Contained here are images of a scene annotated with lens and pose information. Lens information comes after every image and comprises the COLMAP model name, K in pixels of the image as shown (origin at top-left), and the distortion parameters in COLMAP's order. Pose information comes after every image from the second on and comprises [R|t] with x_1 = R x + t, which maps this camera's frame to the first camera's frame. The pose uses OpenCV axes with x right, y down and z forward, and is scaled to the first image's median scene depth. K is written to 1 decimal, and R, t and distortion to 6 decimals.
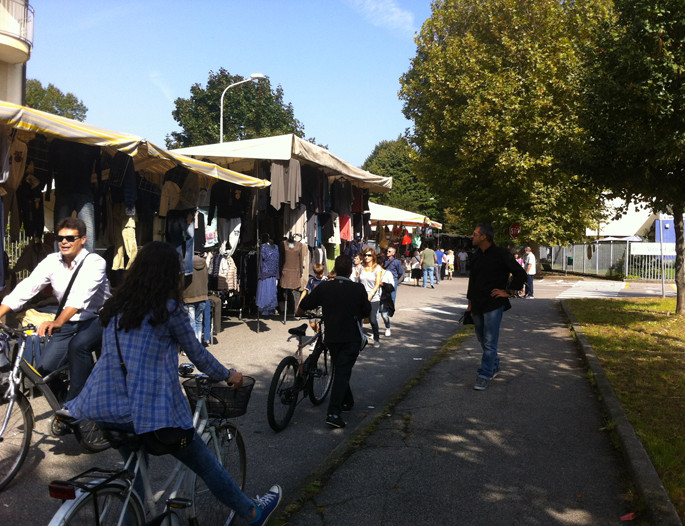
lens RADIAL K [[668.1, 0, 344.4], [0, 668.1, 272.6], [0, 0, 1]] dist [0.094901, -0.290664]
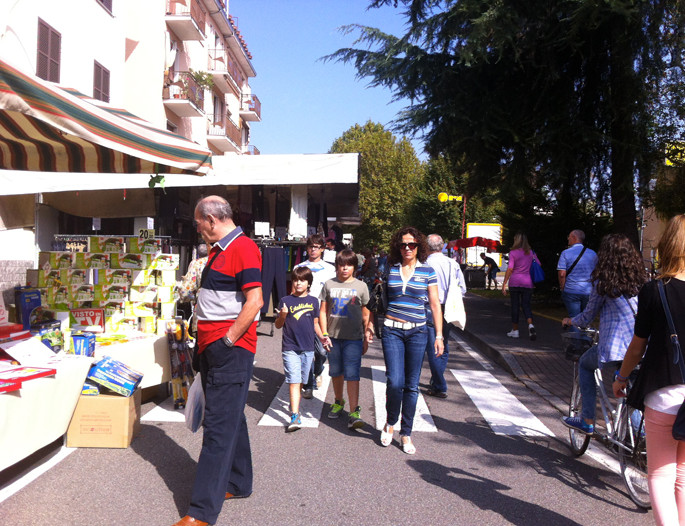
lens RADIAL K [[668.1, 0, 344.4], [0, 668.1, 272.6], [0, 0, 1]] dist [0.094901, -0.290664]
pose [[0.963259, 0.000343, 0.268575, -0.567567], [0.001163, 0.999984, -0.005447, 0.044545], [-0.268572, 0.005559, 0.963243, -1.476557]]
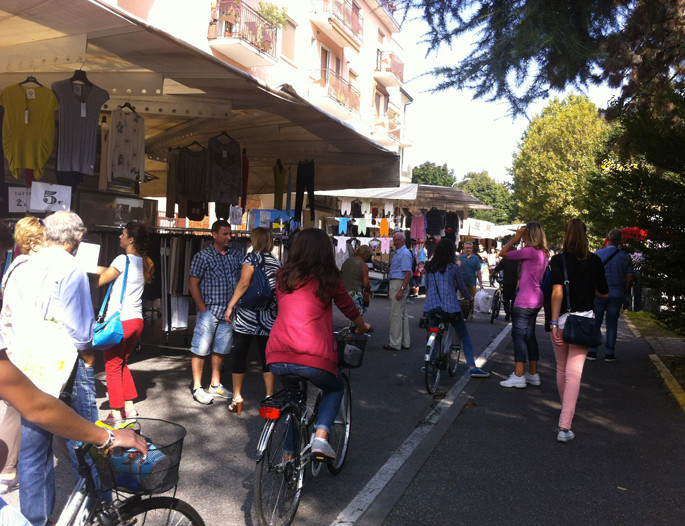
lens RADIAL K [[668.1, 0, 344.4], [0, 668.1, 272.6], [0, 0, 1]] dist [0.094901, -0.290664]
pose [[0.998608, 0.031977, -0.041949, -0.384970], [-0.031499, 0.999432, 0.012006, 0.028726], [0.042309, -0.010668, 0.999048, -1.214697]]
